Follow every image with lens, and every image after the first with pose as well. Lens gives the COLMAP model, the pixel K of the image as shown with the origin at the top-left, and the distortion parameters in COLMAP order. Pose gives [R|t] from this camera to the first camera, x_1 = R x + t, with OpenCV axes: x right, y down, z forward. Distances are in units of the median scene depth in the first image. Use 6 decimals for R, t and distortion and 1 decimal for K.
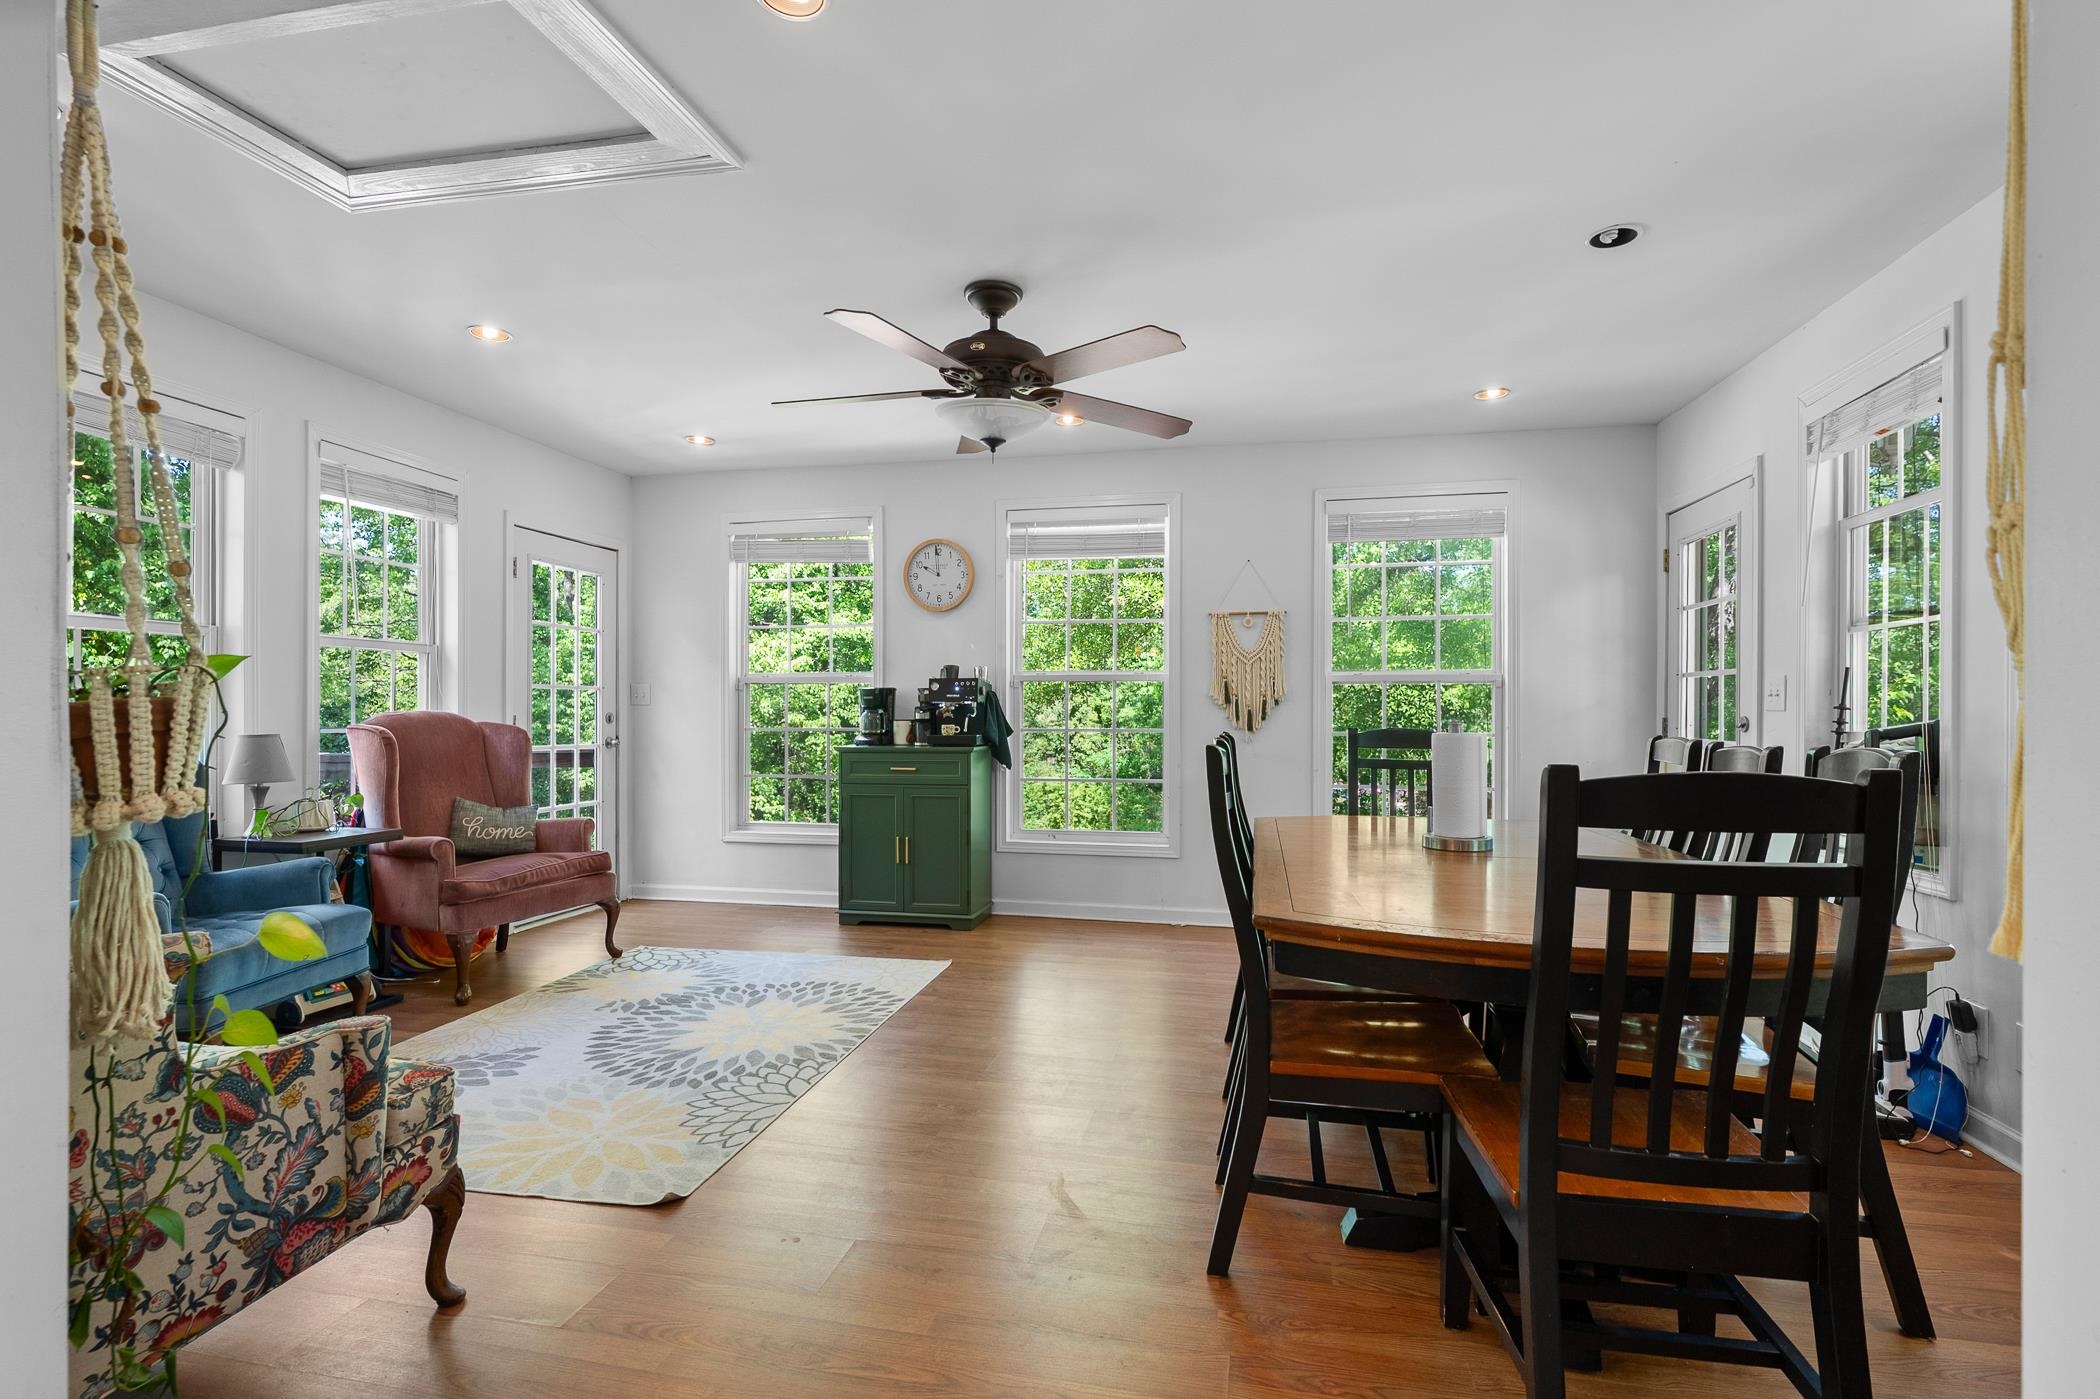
lens RADIAL K [[961.3, 0, 1068.6], [0, 961.3, 711.8], [0, 0, 1]] dist [-0.003870, -0.000334]
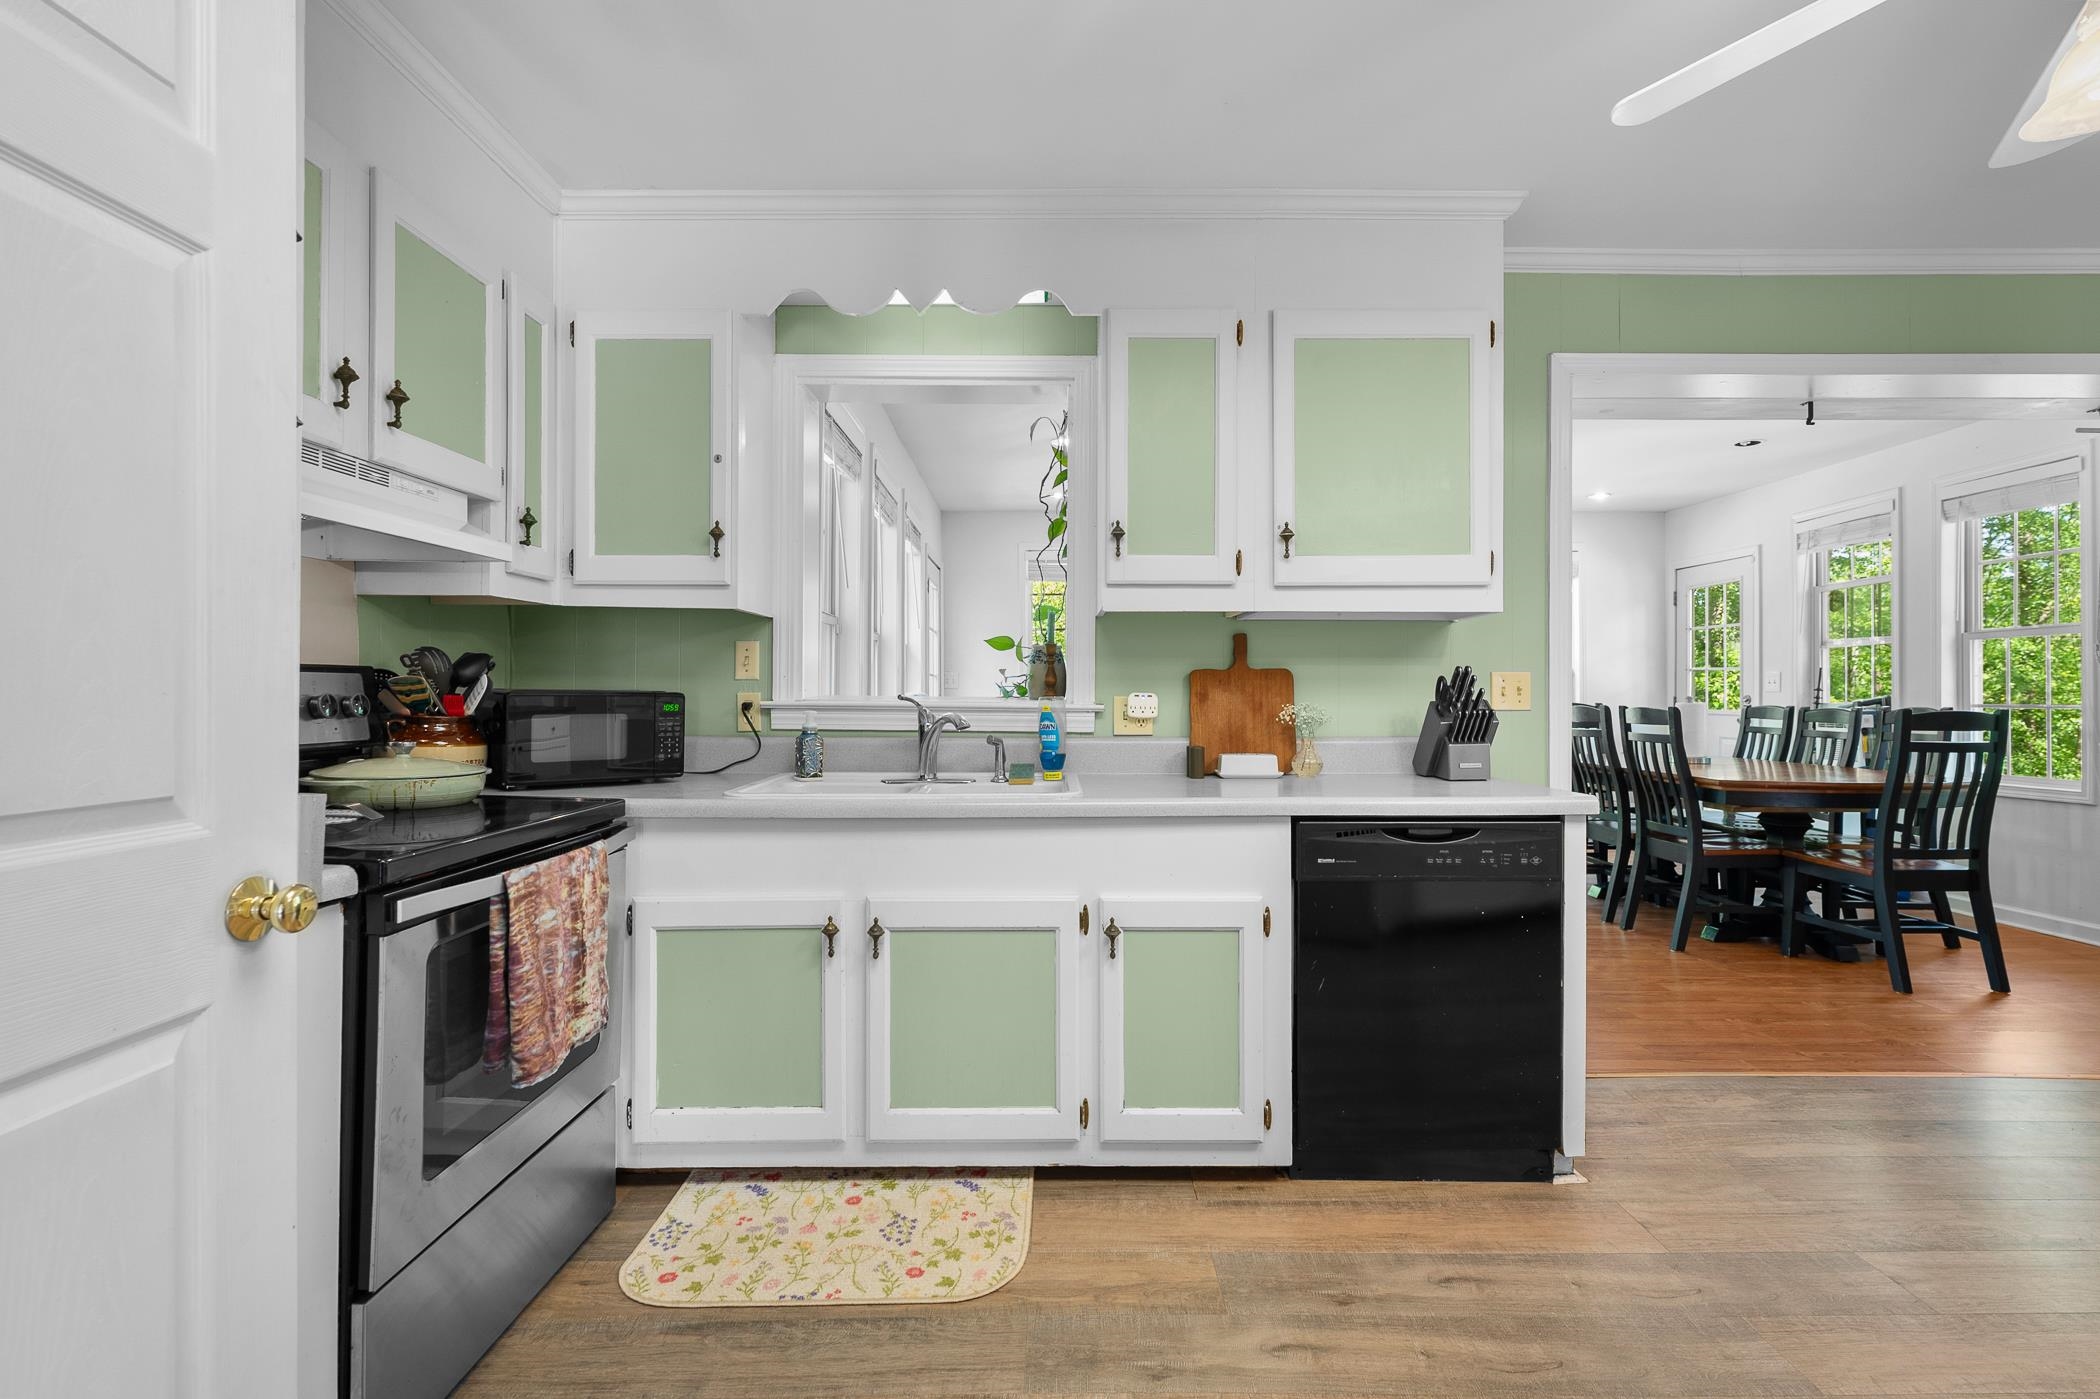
lens RADIAL K [[961.3, 0, 1063.9], [0, 961.3, 688.4], [0, 0, 1]] dist [-0.003870, -0.000334]
pose [[0.978896, -0.000392, 0.204360, -1.153869], [0.002128, 0.999963, -0.008276, 0.006578], [-0.204349, 0.008536, 0.978861, -0.583737]]
